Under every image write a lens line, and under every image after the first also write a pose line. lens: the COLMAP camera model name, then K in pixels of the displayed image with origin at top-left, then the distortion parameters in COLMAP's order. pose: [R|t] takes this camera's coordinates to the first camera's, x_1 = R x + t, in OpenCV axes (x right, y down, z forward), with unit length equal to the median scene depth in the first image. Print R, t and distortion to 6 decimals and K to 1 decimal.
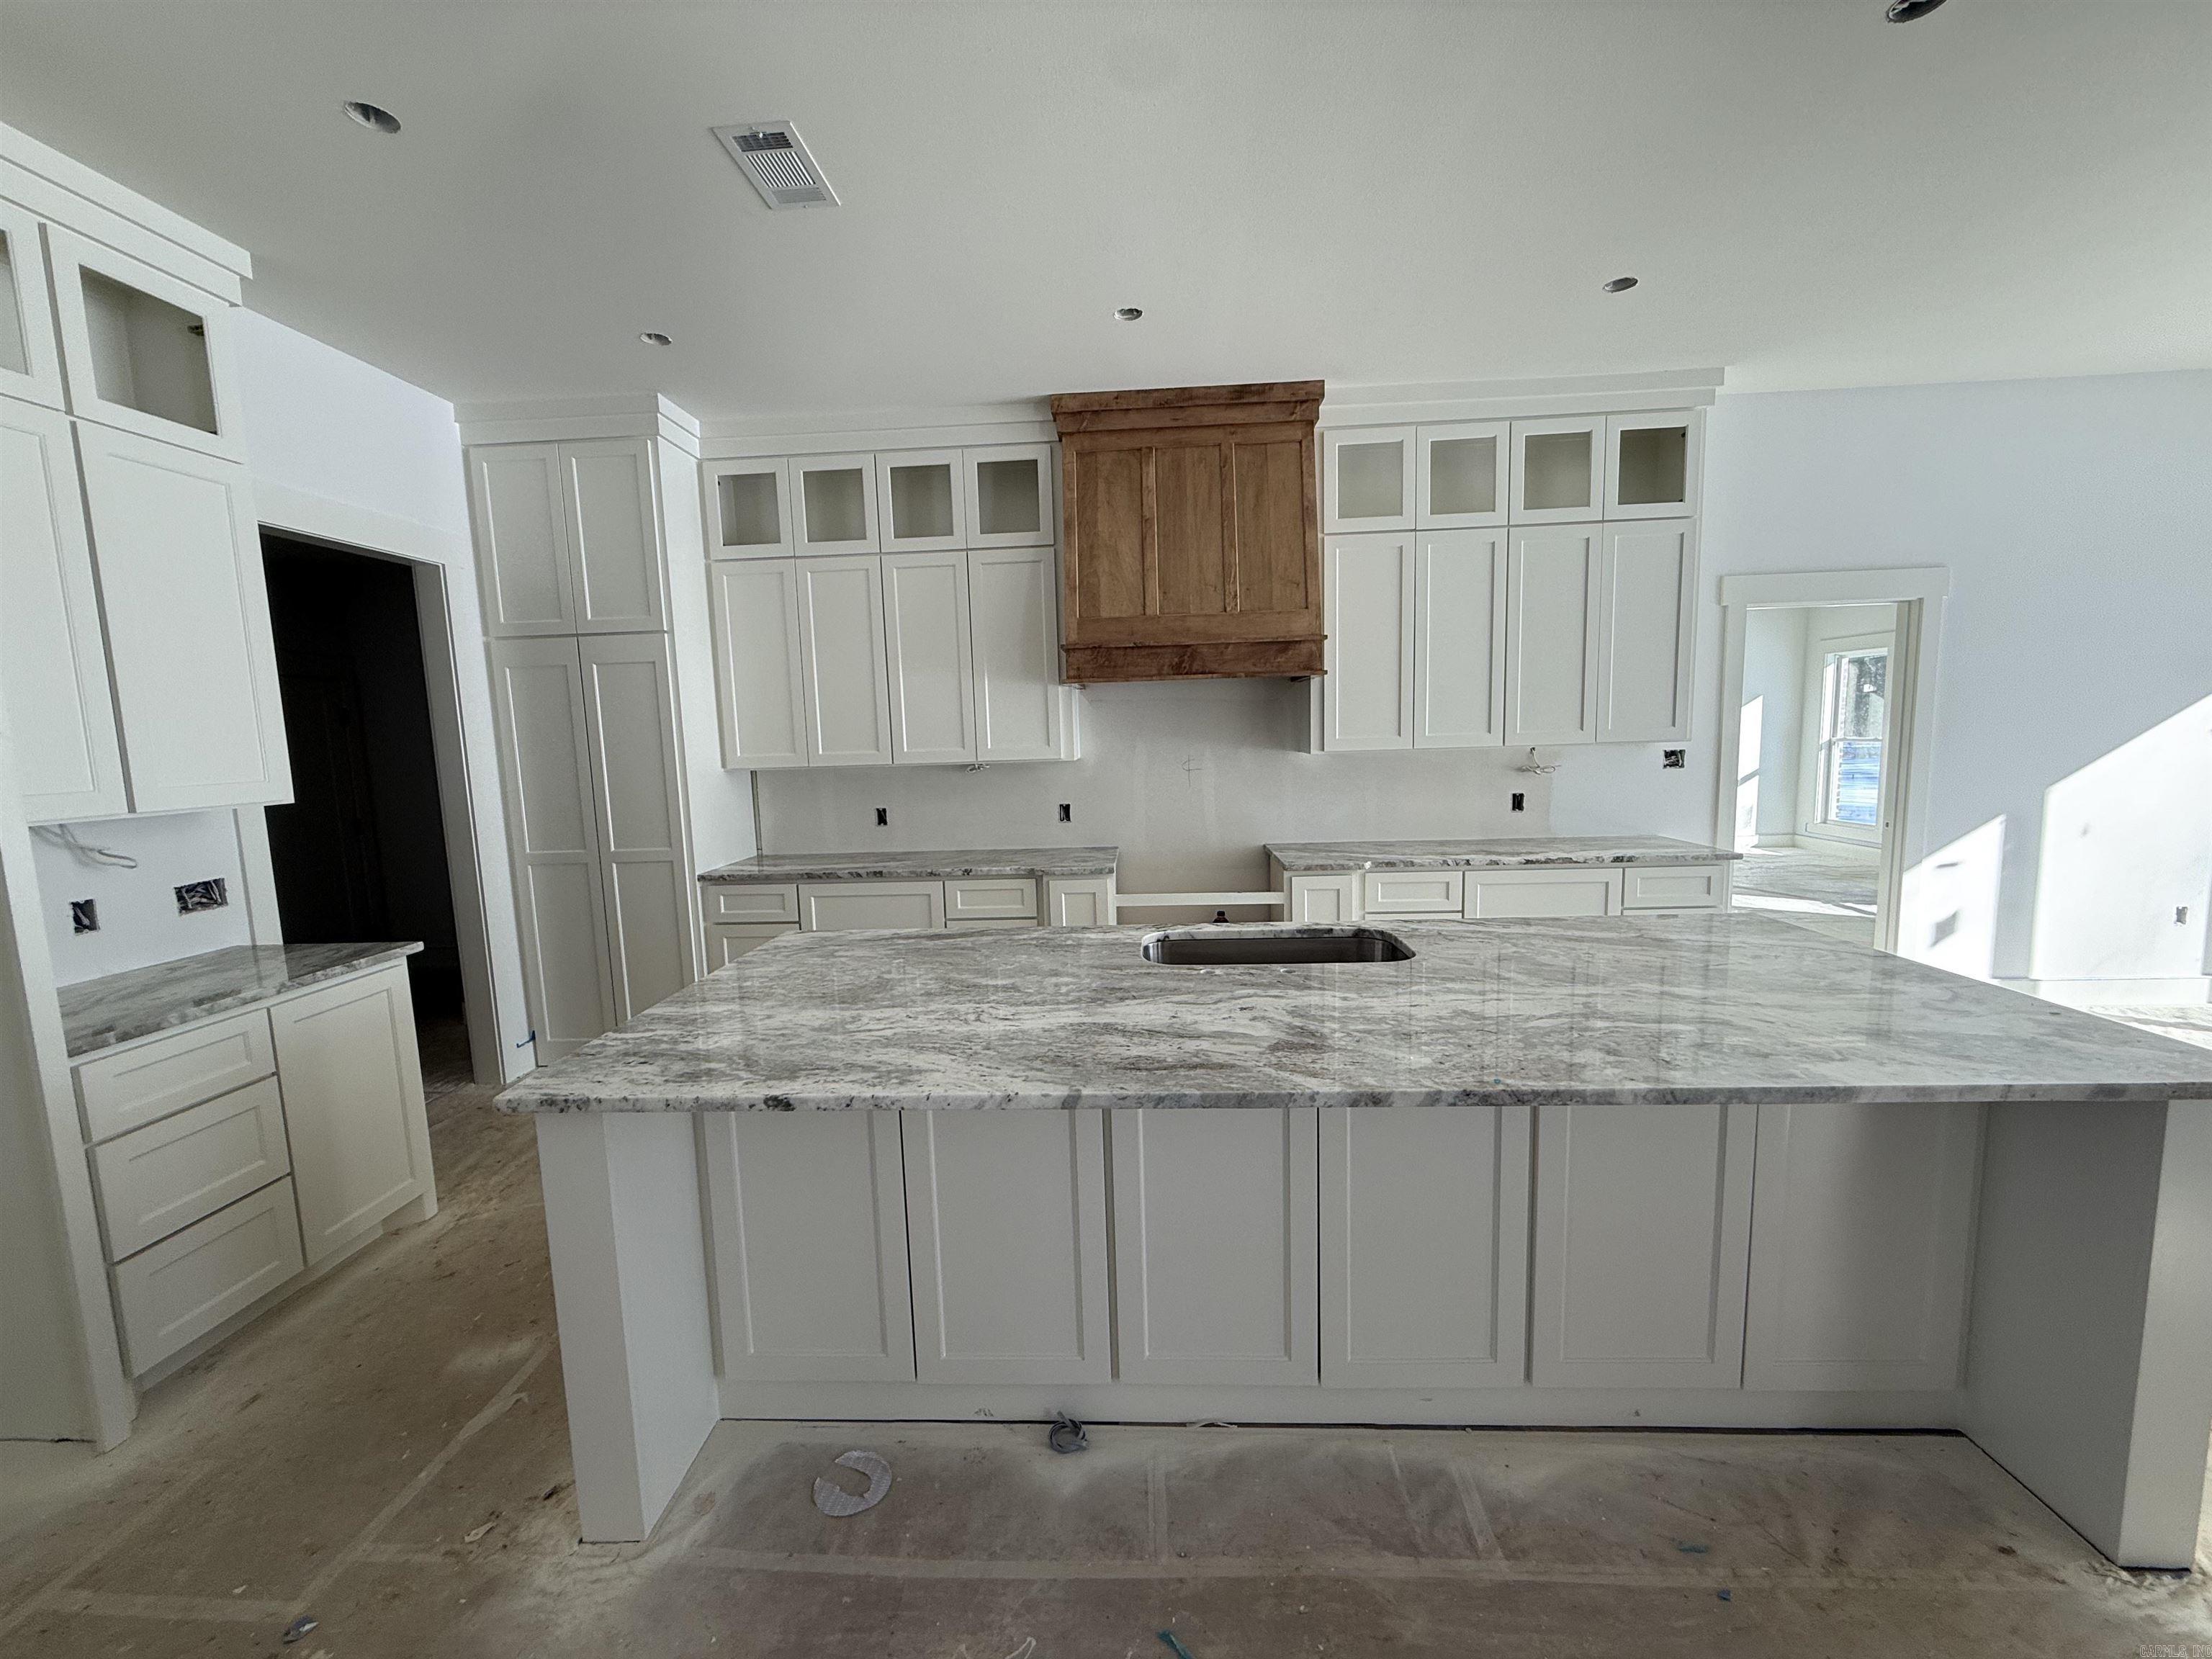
lens RADIAL K [[878.5, 0, 1098.5], [0, 878.5, 828.2], [0, 0, 1]] dist [0.001549, -0.000160]
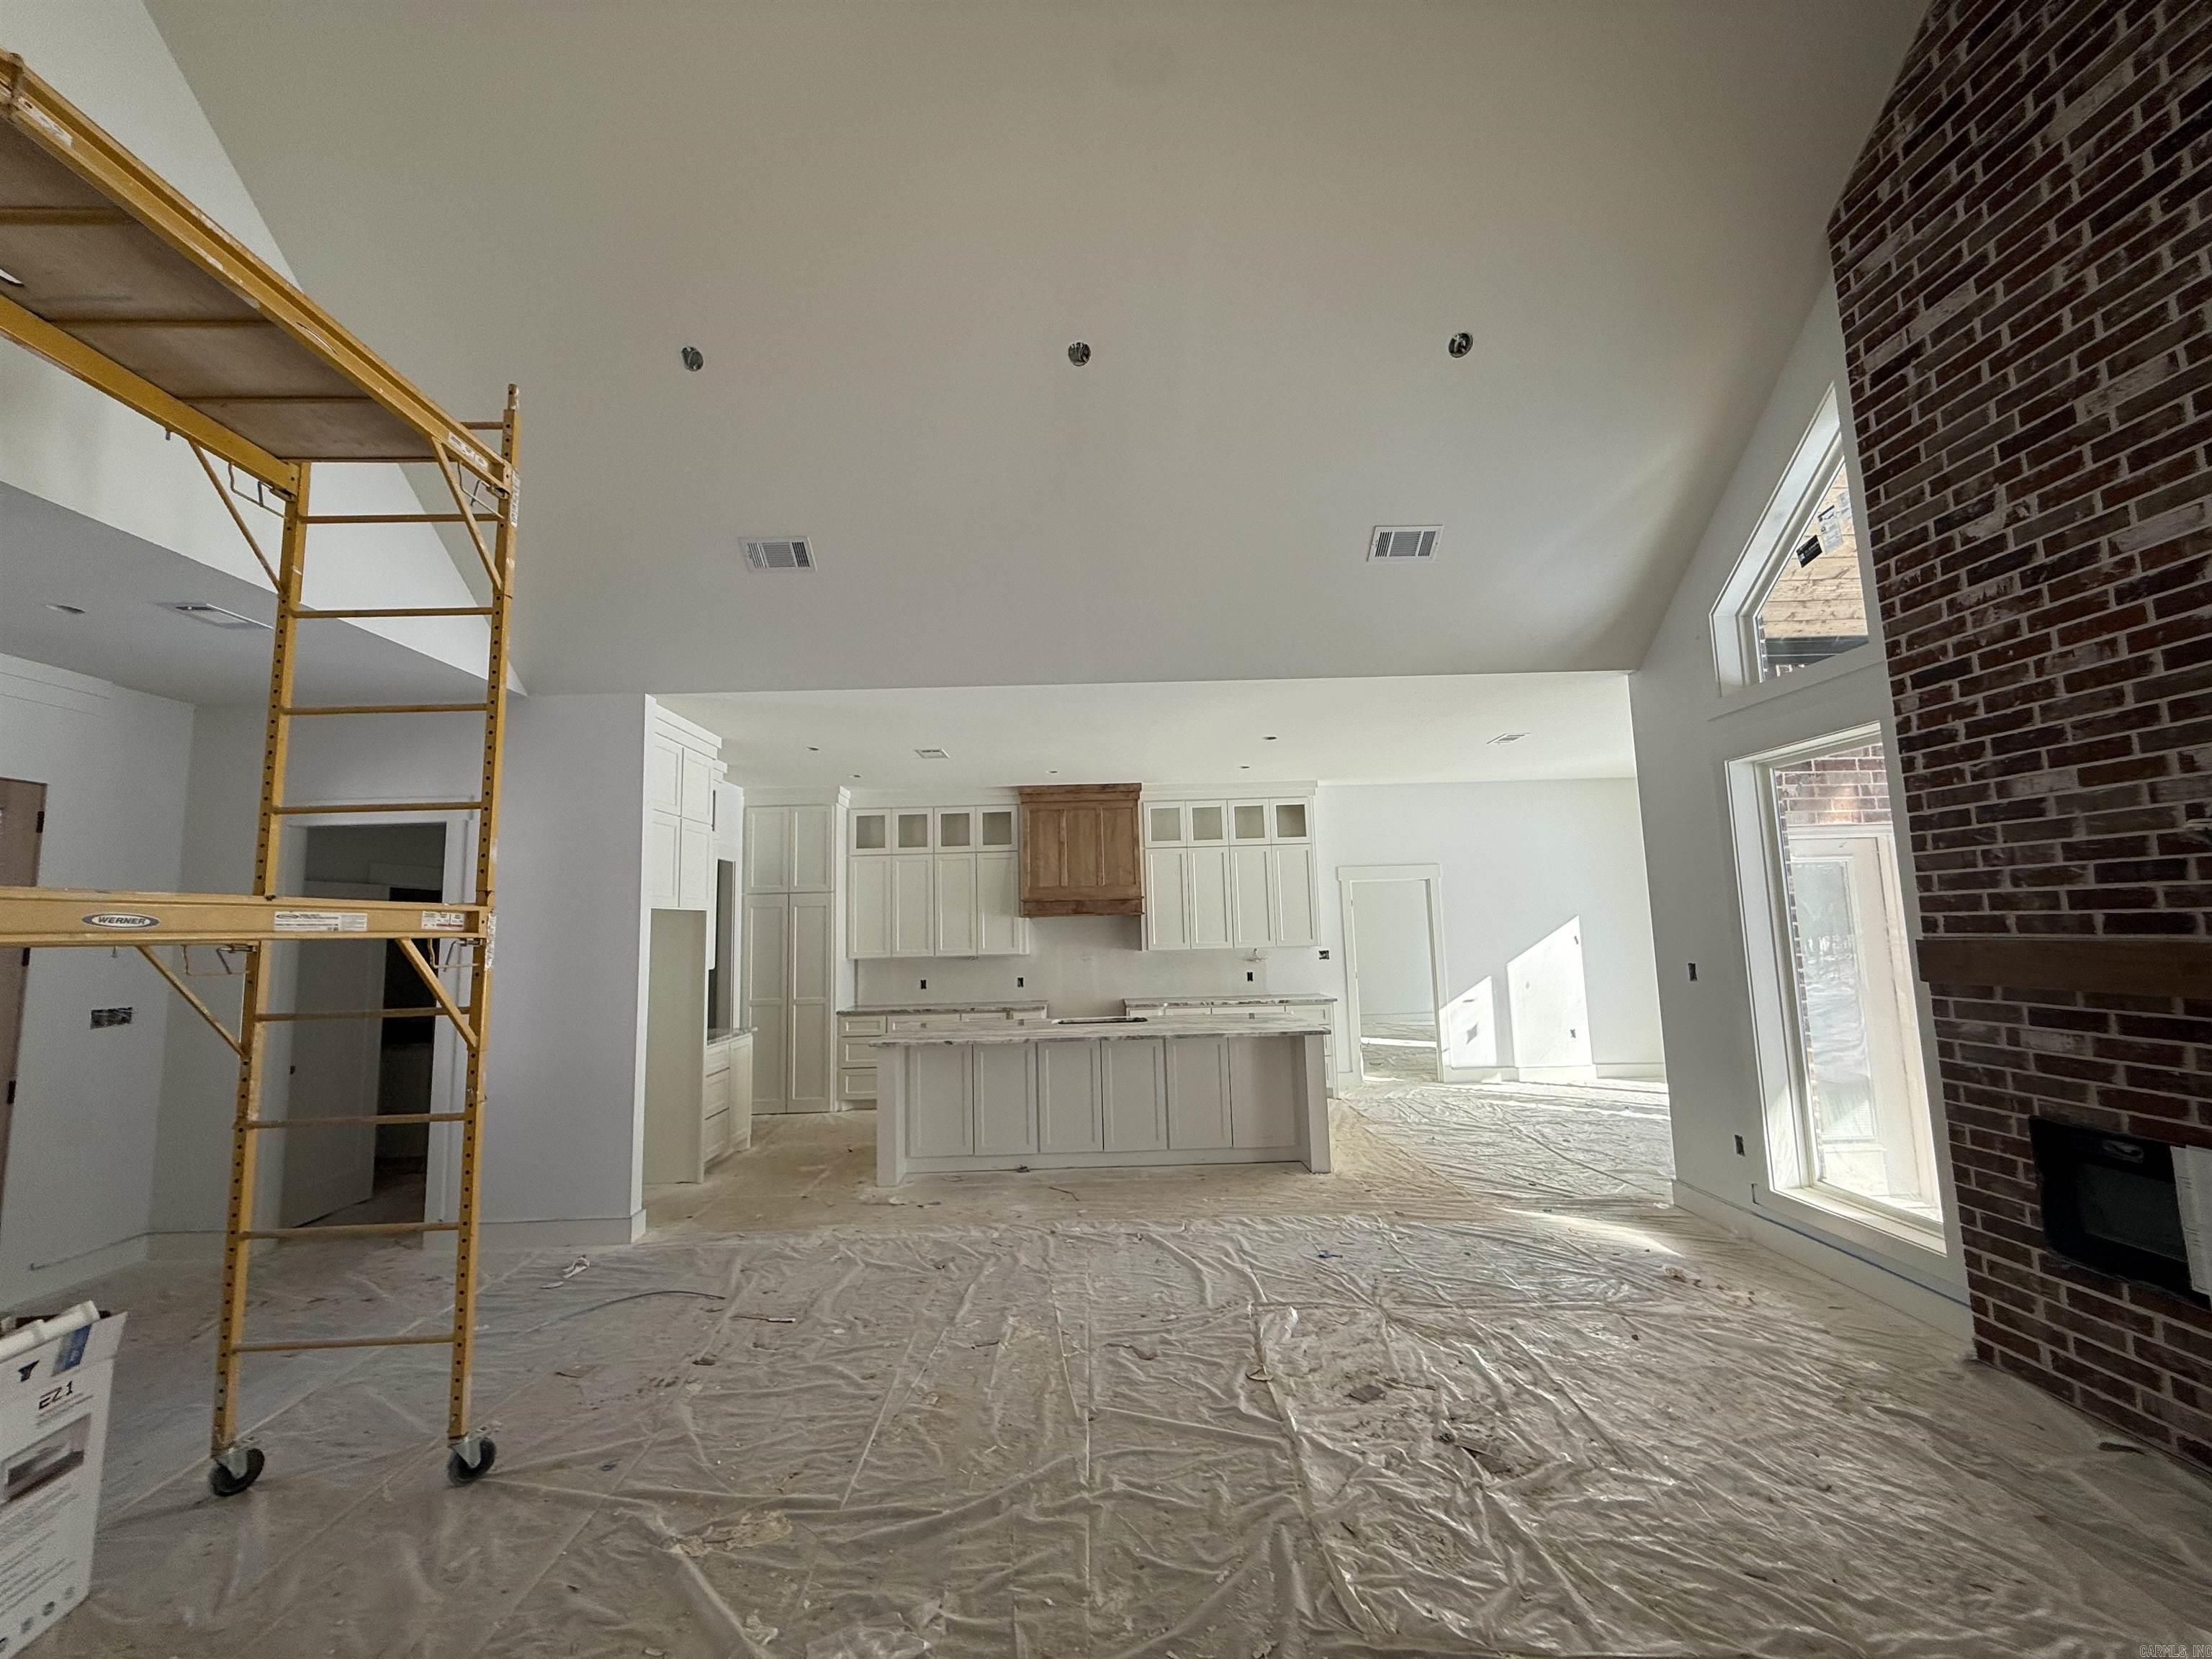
lens RADIAL K [[878.5, 0, 1098.3], [0, 878.5, 830.6], [0, 0, 1]] dist [0.001549, -0.000160]
pose [[0.998129, 0.011201, 0.060111, 0.014487], [0.002627, 0.974316, -0.225171, 0.109694], [-0.061089, 0.224908, 0.972463, -1.133331]]
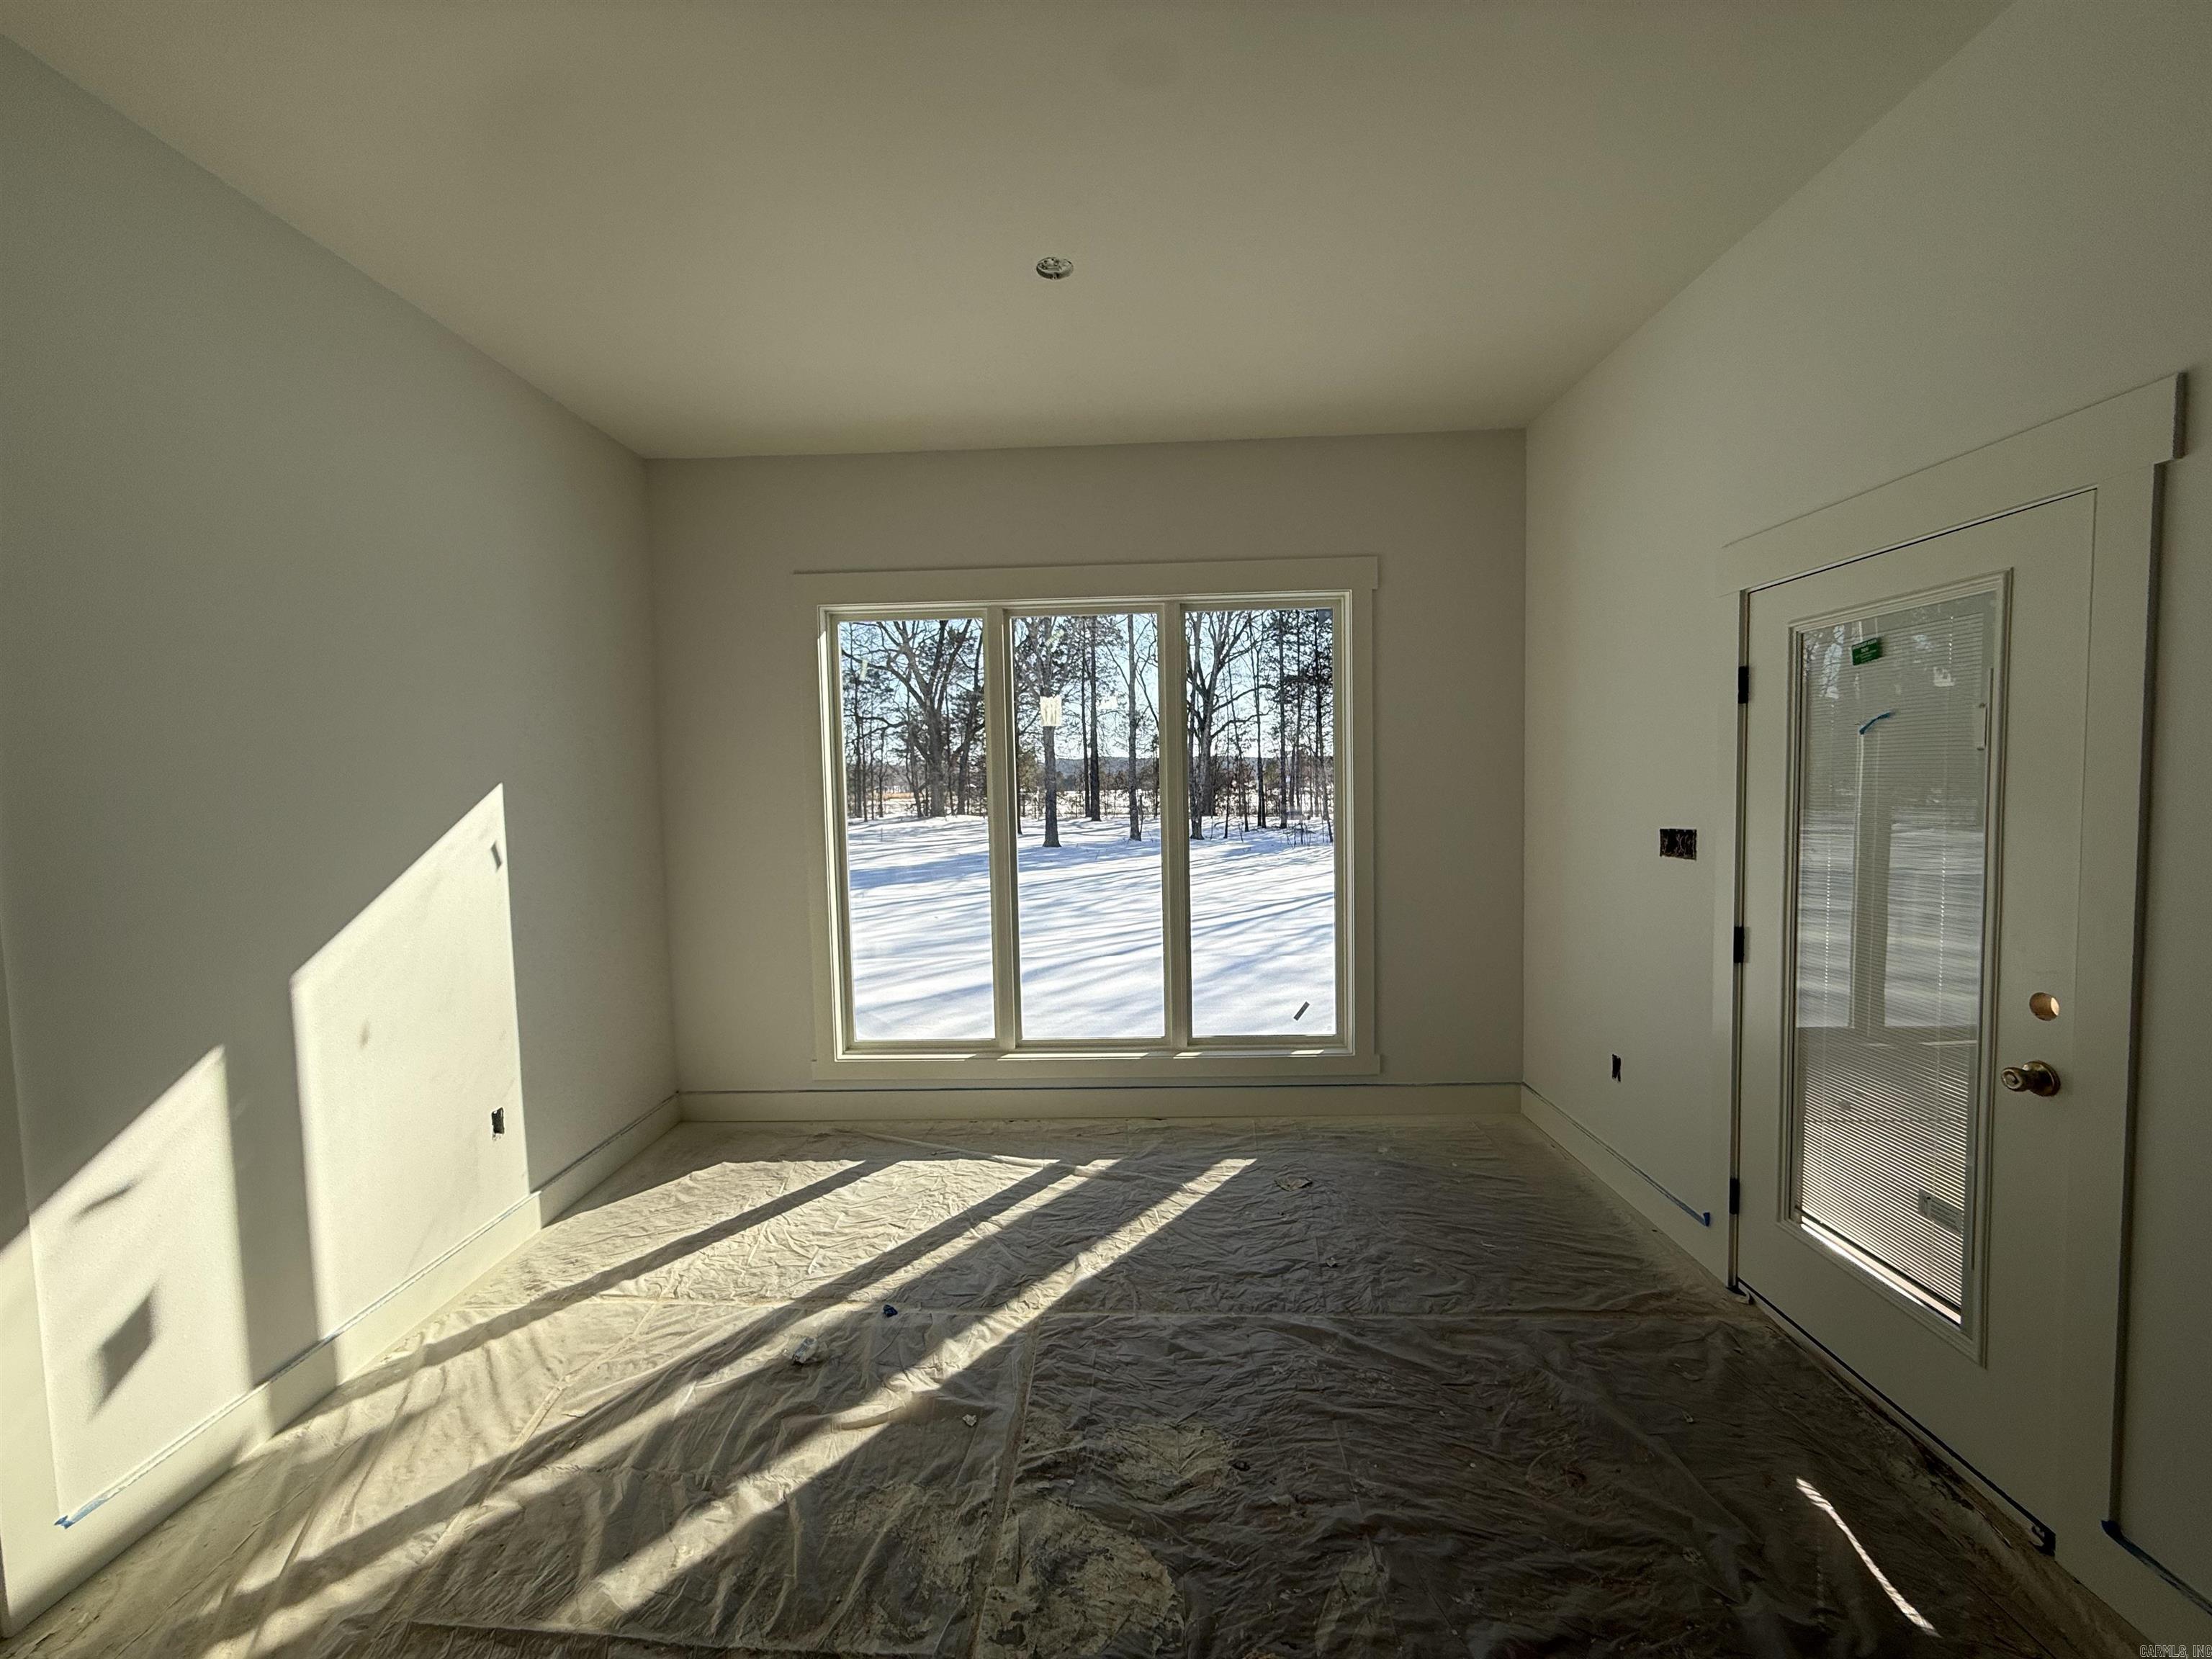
lens RADIAL K [[878.5, 0, 1092.0], [0, 878.5, 833.9], [0, 0, 1]] dist [0.001549, -0.000160]
pose [[-0.017207, -0.024602, 0.999549, 0.621189], [0.136884, 0.990226, 0.026729, -0.085434], [-0.990438, 0.137282, -0.013671, 0.593002]]
